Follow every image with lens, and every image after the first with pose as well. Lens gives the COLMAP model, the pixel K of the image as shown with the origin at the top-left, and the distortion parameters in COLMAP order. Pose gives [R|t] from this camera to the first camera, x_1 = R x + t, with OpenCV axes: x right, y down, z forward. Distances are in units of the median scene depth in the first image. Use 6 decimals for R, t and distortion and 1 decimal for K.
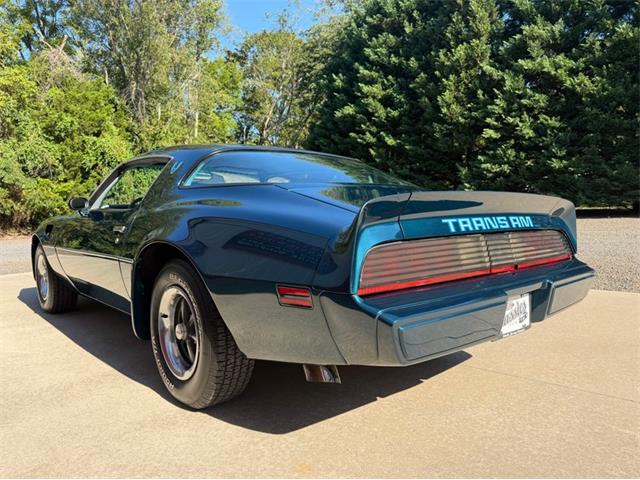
lens RADIAL K [[450.4, 0, 319.1], [0, 450.4, 242.1], [0, 0, 1]] dist [0.006777, -0.021958]
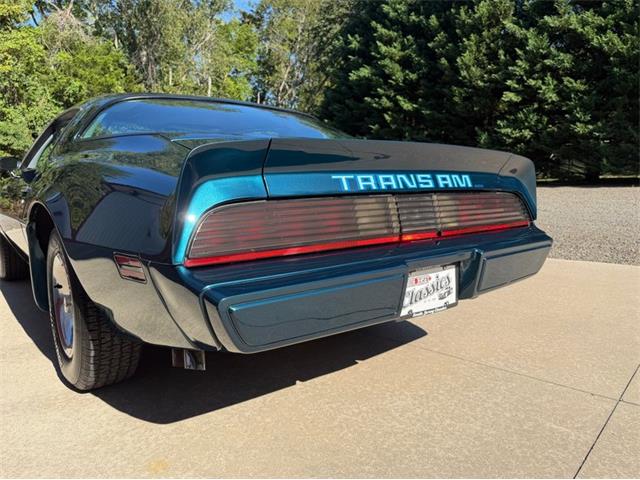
lens RADIAL K [[456.7, 0, 318.5], [0, 456.7, 236.8], [0, 0, 1]] dist [0.008031, -0.023984]
pose [[0.999232, 0.007246, -0.038499, 0.014989], [-0.005043, 0.998361, 0.057015, 0.000761], [0.038849, -0.056777, 0.997631, 0.008551]]
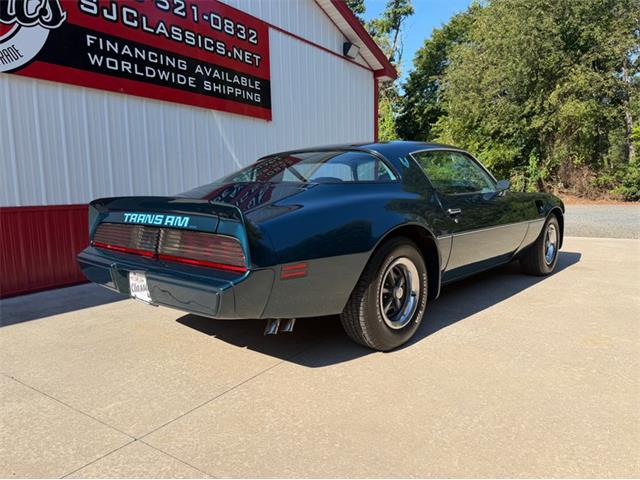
lens RADIAL K [[450.4, 0, 319.1], [0, 450.4, 242.1], [0, 0, 1]] dist [0.006777, -0.021958]
pose [[0.120414, 0.137927, -0.983095, 0.106290], [-0.038660, 0.990201, 0.134189, -0.010454], [0.991971, 0.021848, 0.124567, 0.079755]]
